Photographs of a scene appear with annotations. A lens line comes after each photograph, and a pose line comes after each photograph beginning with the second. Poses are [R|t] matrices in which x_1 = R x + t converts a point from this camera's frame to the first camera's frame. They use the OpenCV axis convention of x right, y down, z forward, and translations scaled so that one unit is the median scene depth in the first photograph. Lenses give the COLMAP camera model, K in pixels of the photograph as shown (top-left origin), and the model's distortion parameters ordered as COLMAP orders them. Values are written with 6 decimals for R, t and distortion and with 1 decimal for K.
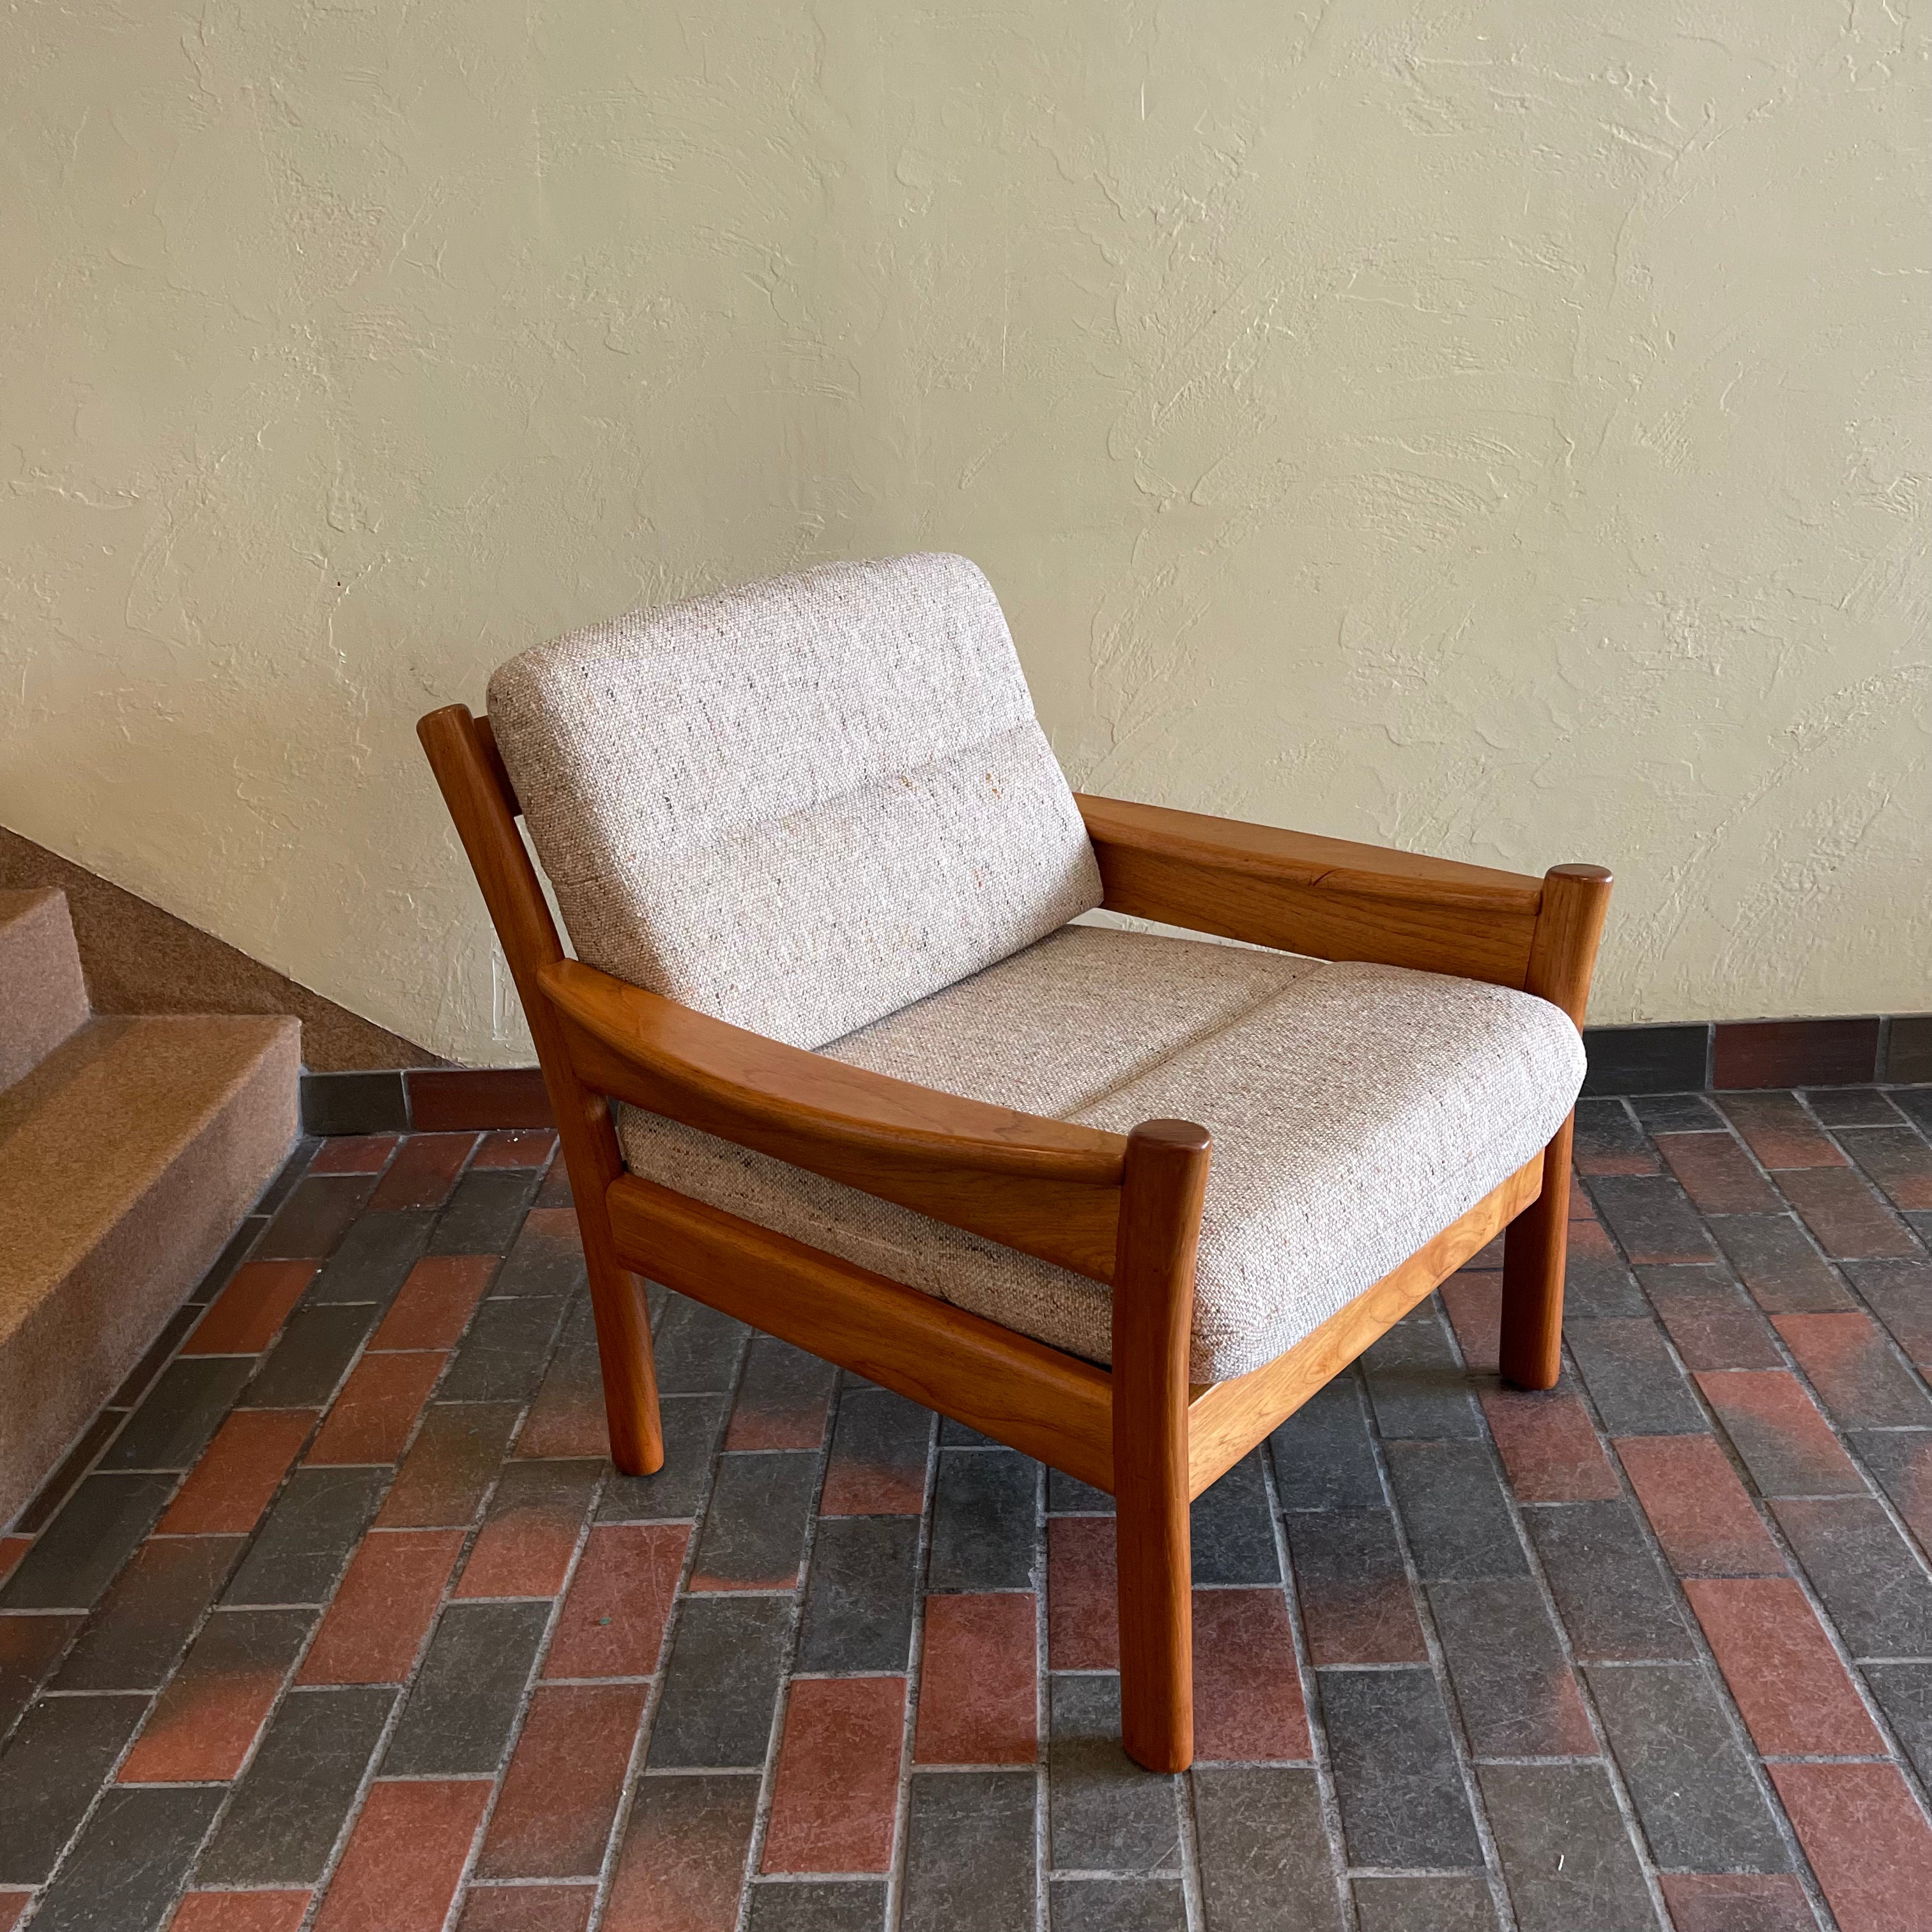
lens RADIAL K [[1942.5, 0, 944.9], [0, 1942.5, 980.5], [0, 0, 1]] dist [0.023851, 0.000000]
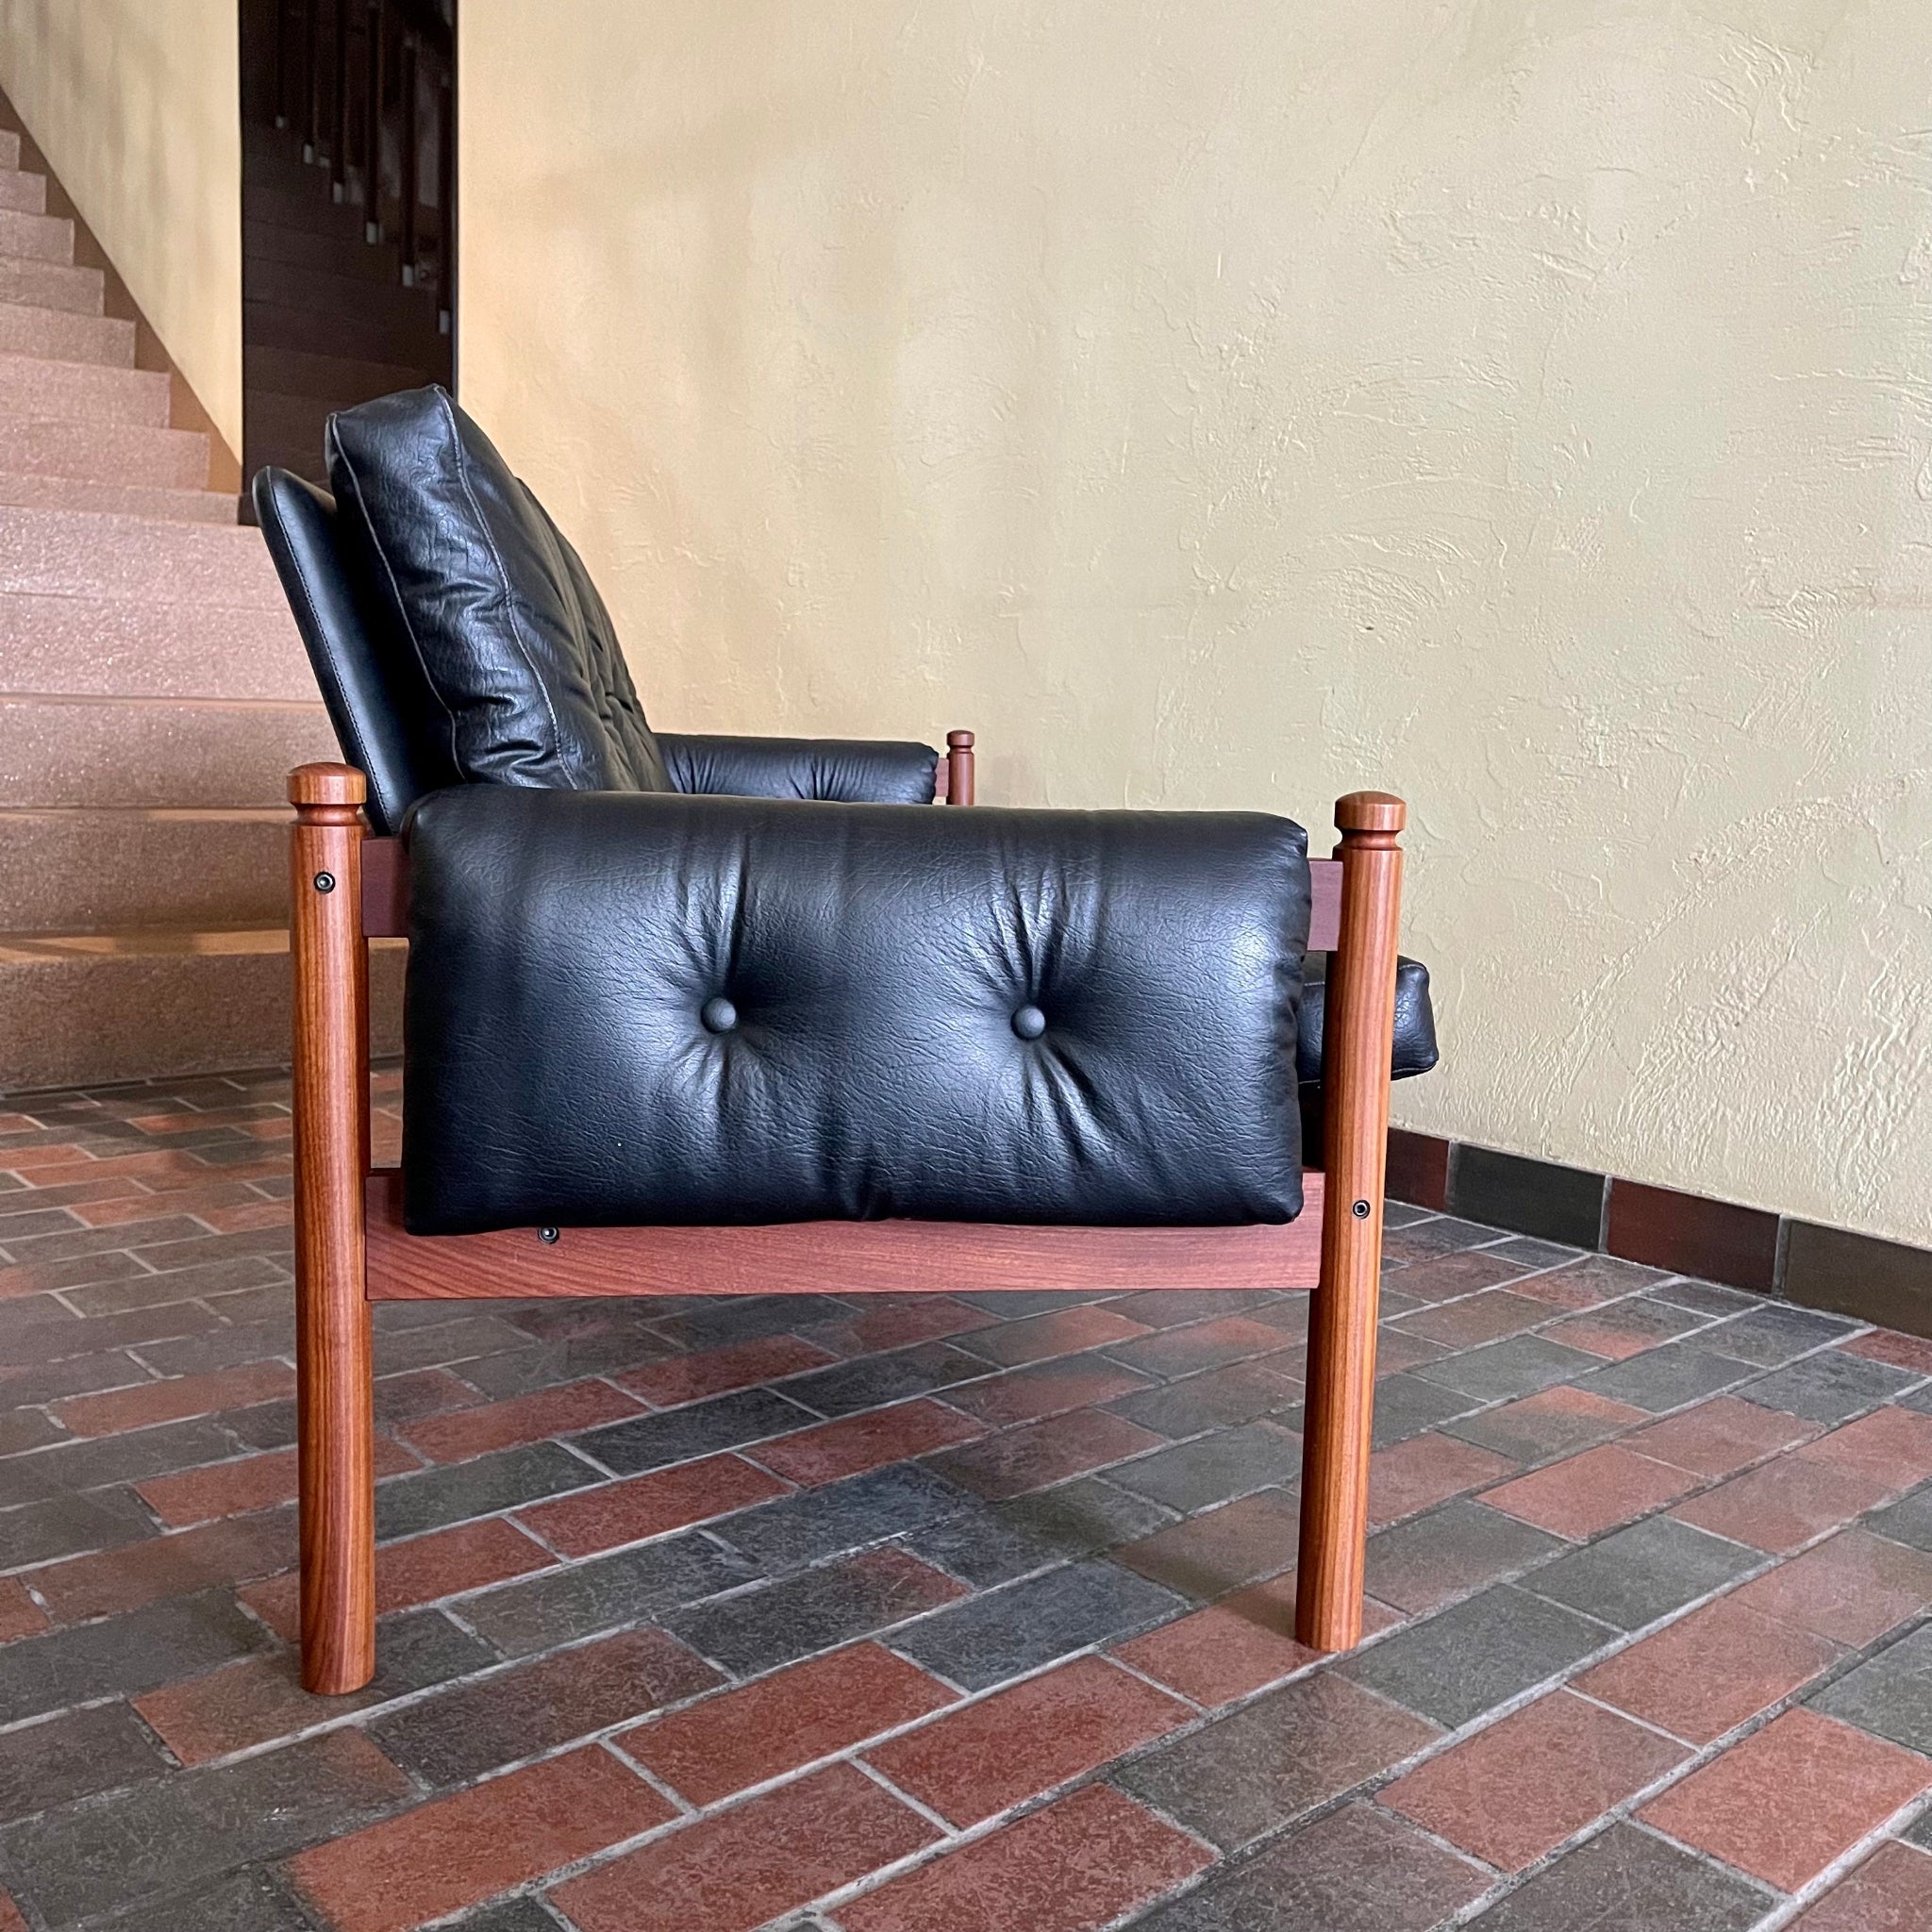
lens RADIAL K [[1942.5, 0, 969.0], [0, 1942.5, 966.1], [0, 0, 1]] dist [0.023851, 0.000000]
pose [[0.687658, 0.184638, -0.702165, 0.901409], [-0.339717, 0.936548, -0.086427, 0.123399], [0.641654, 0.297970, 0.706749, 0.146227]]
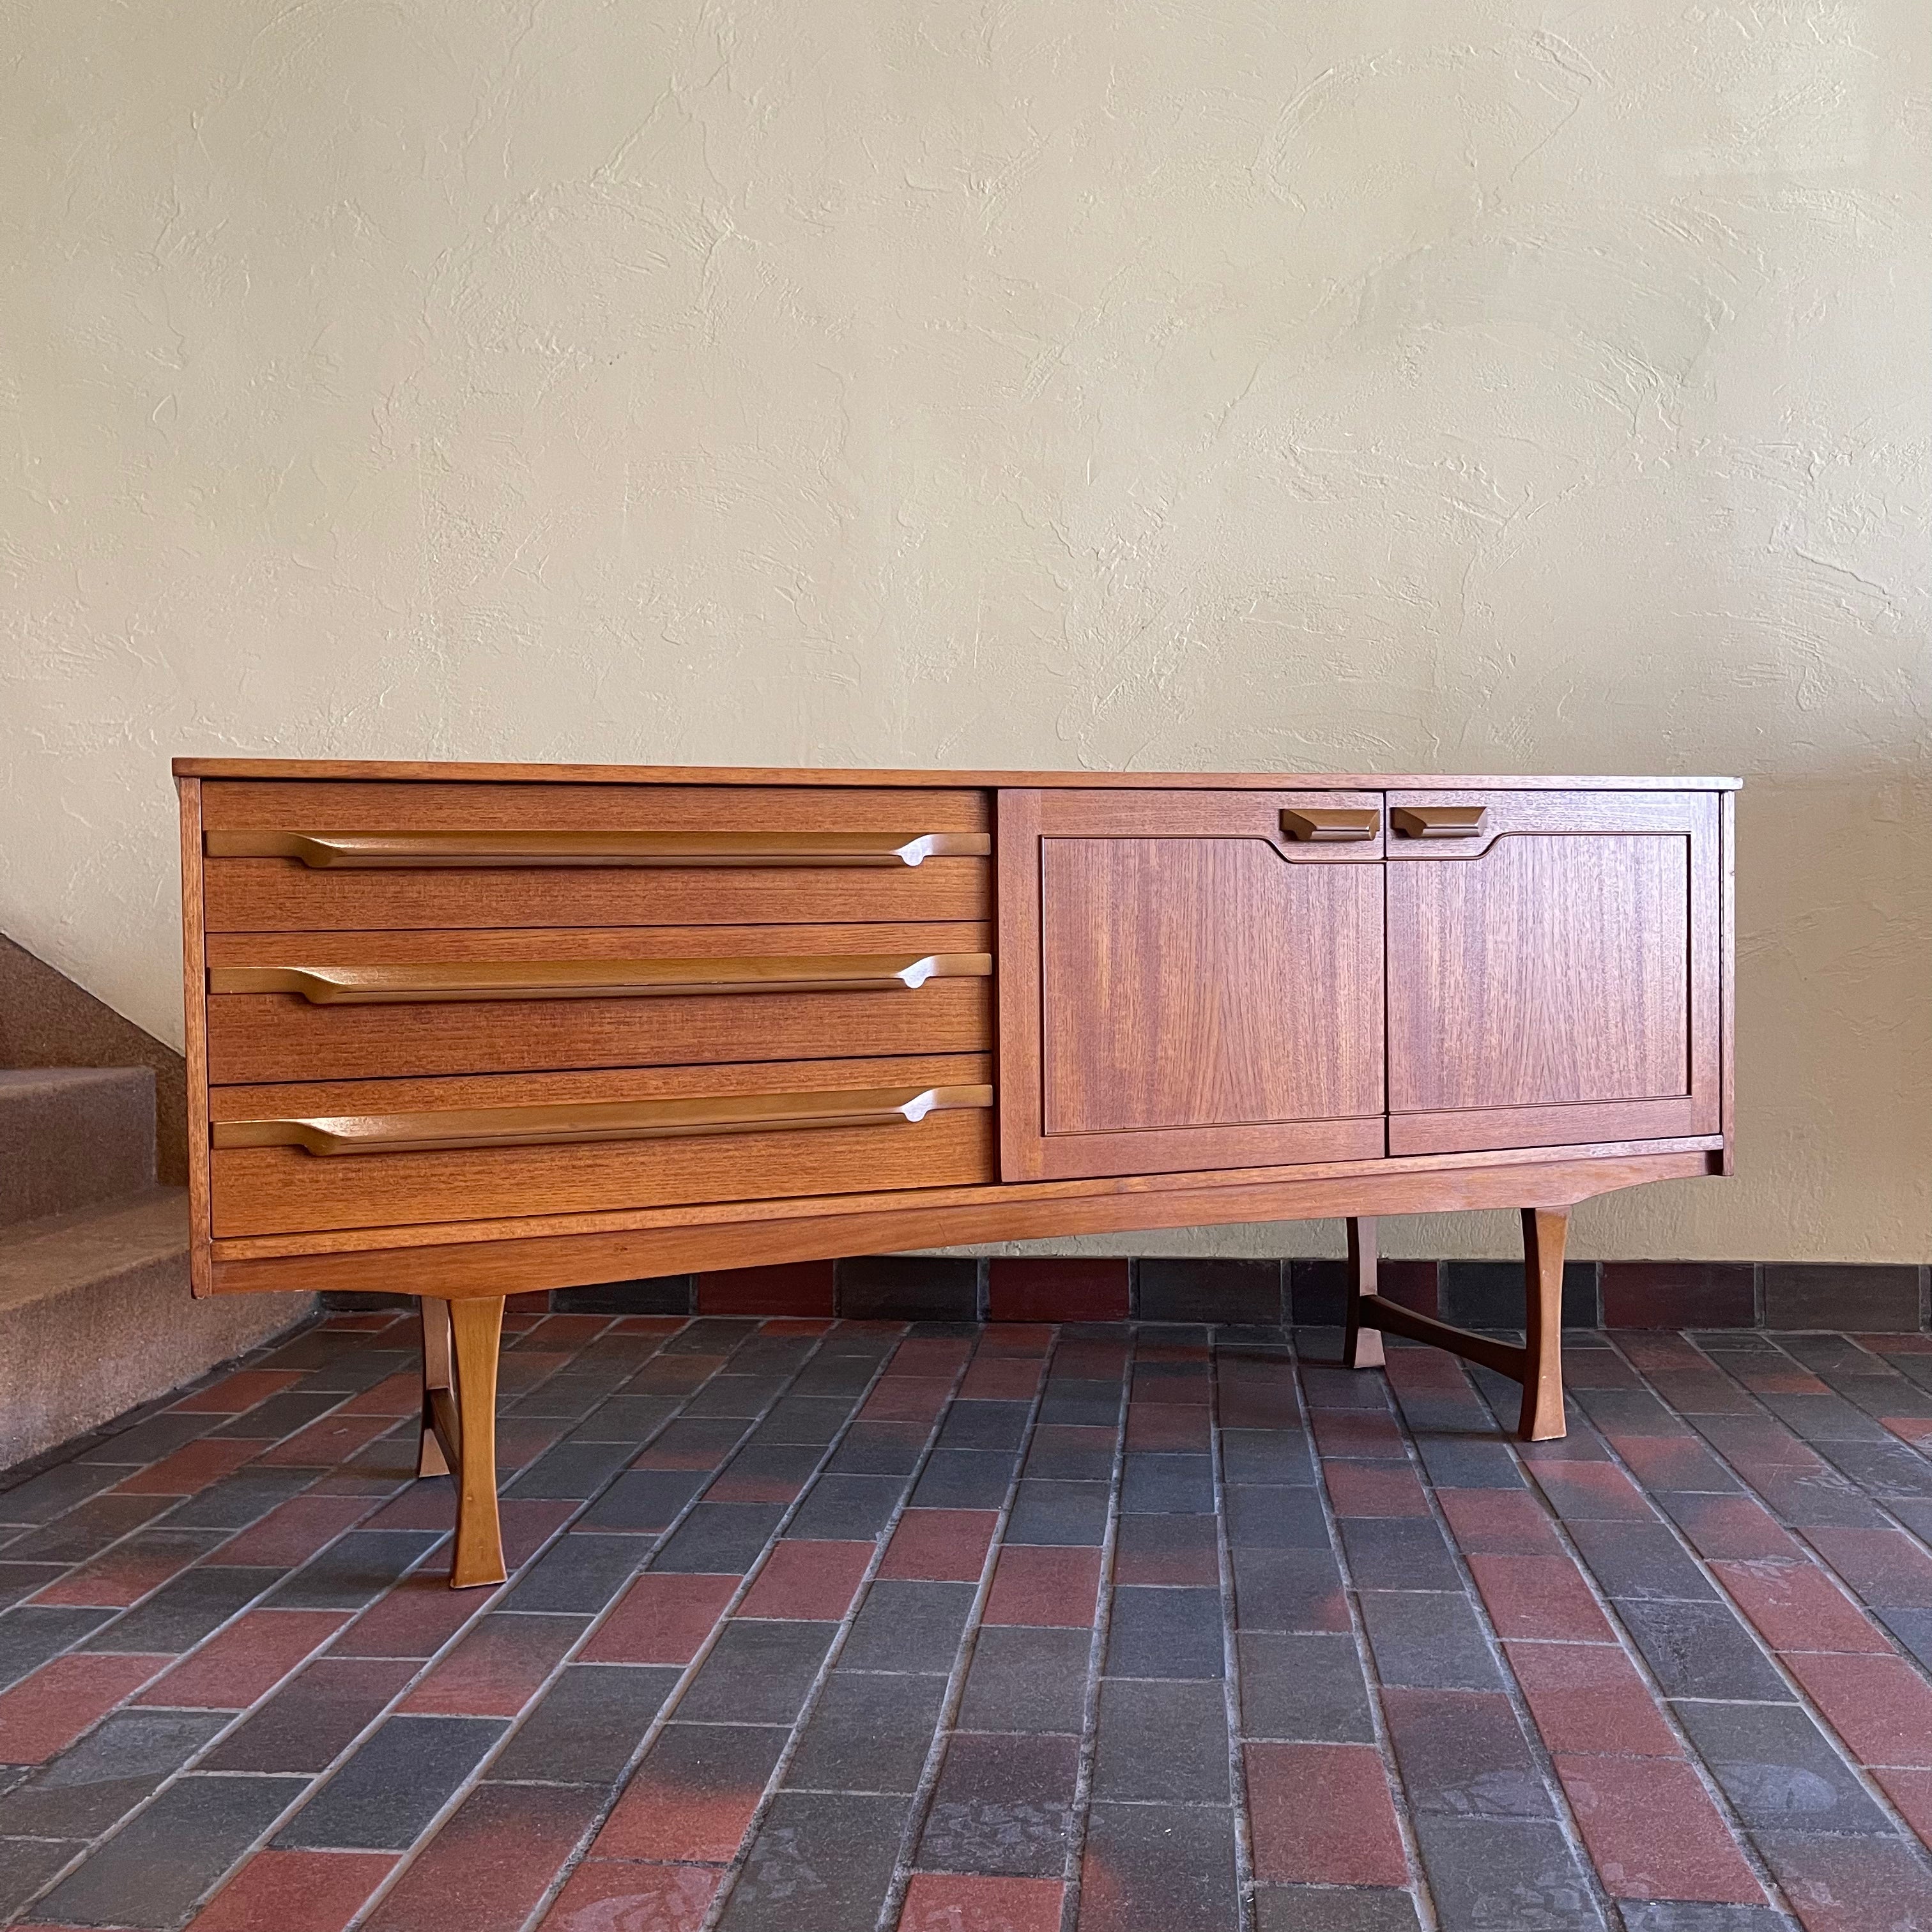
lens RADIAL K [[1942.5, 0, 968.0], [0, 1942.5, 964.0], [0, 0, 1]] dist [0.023851, 0.000000]
pose [[0.996790, 0.050267, -0.062309, 0.113061], [-0.068316, 0.939858, -0.334663, 0.282214], [0.041739, 0.337845, 0.940276, -0.104195]]
